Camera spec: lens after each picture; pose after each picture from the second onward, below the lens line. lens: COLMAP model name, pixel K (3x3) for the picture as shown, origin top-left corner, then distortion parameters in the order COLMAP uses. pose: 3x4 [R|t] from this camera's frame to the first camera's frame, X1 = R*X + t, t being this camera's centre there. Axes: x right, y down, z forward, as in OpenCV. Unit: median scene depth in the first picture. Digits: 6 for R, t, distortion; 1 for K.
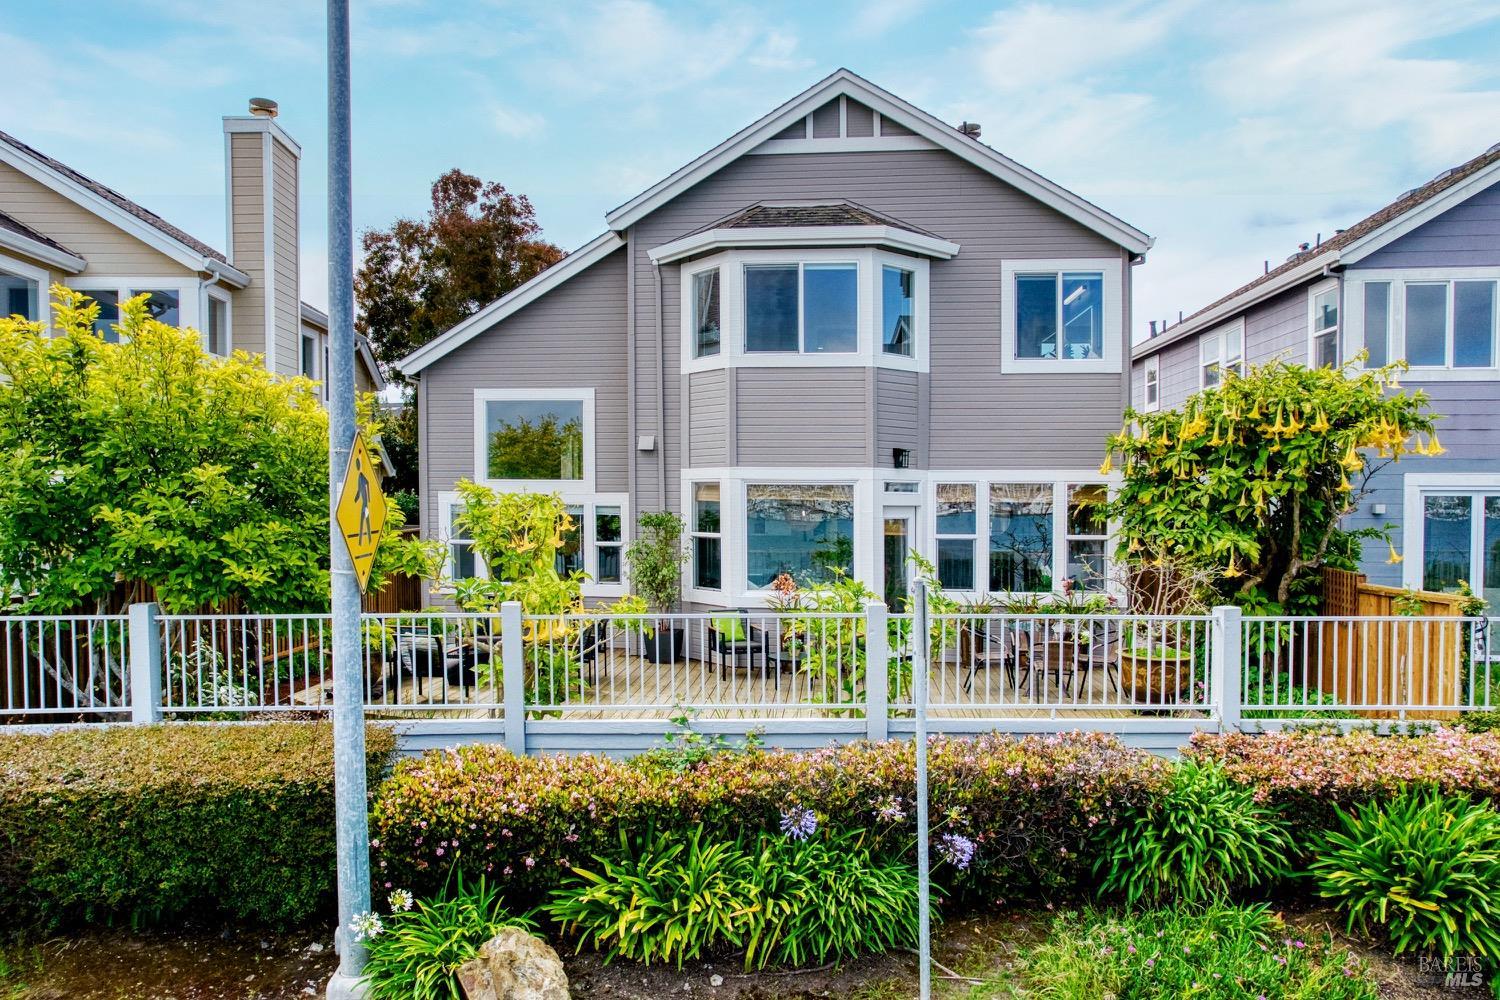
lens RADIAL K [[1003.7, 0, 750.0], [0, 1003.7, 500.0], [0, 0, 1]] dist [-0.005754, 0.000913]
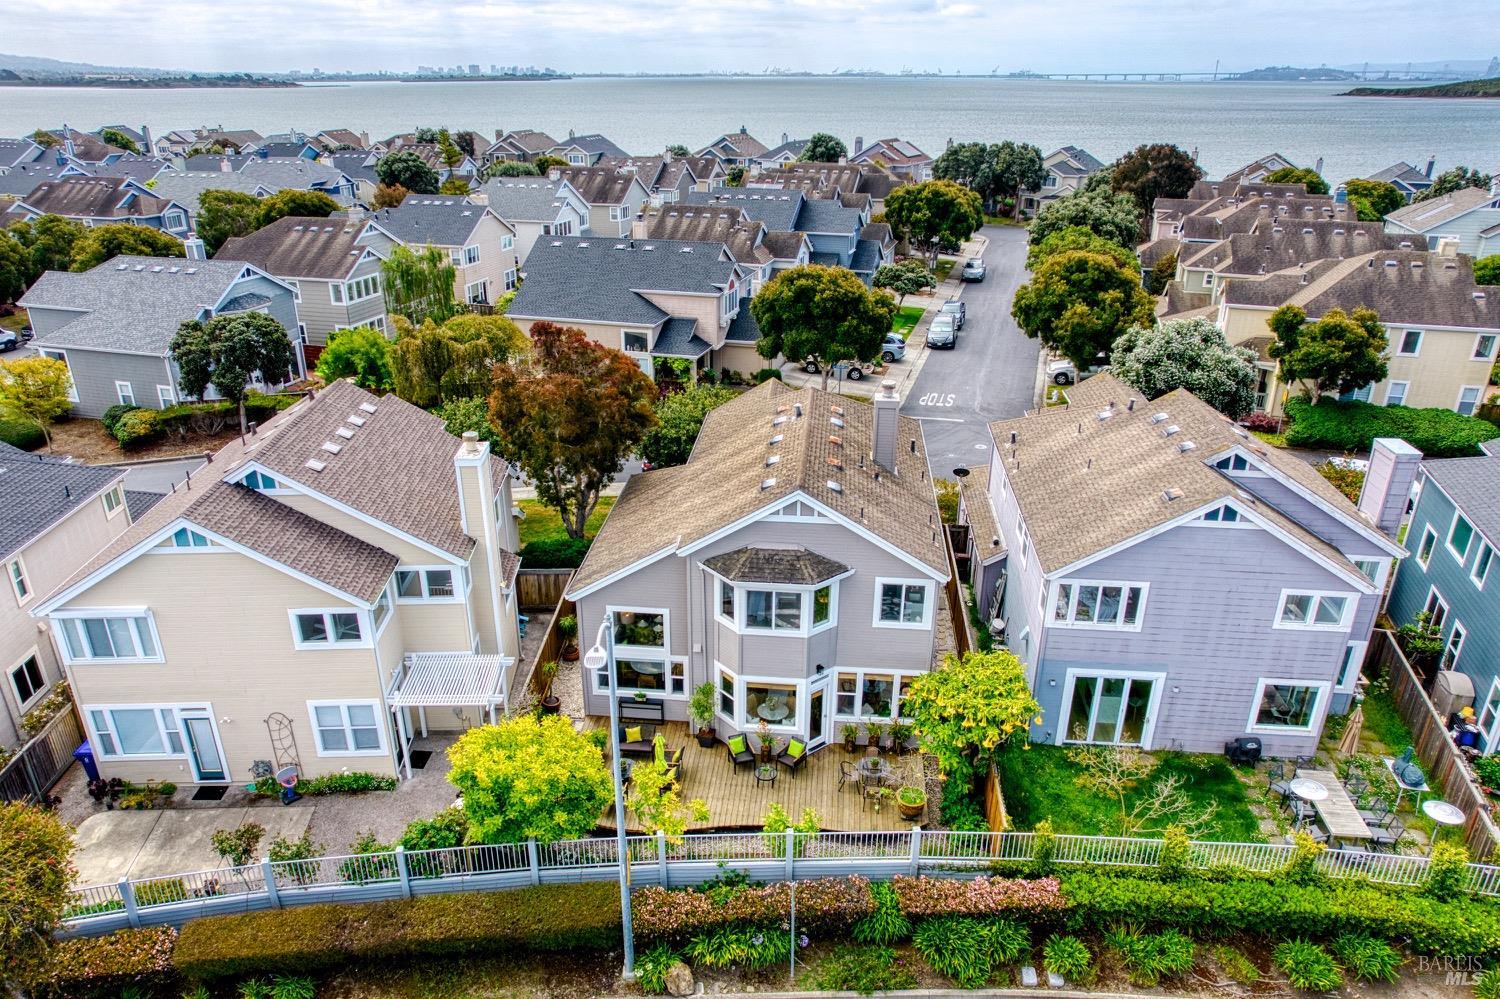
lens RADIAL K [[1003.7, 0, 750.0], [0, 1003.7, 499.5], [0, 0, 1]] dist [-0.005754, 0.000913]
pose [[0.999867, 0.015451, -0.005197, 0.009217], [-0.012238, 0.922068, 0.386835, -1.137589], [0.010769, -0.386720, 0.922134, -0.761913]]
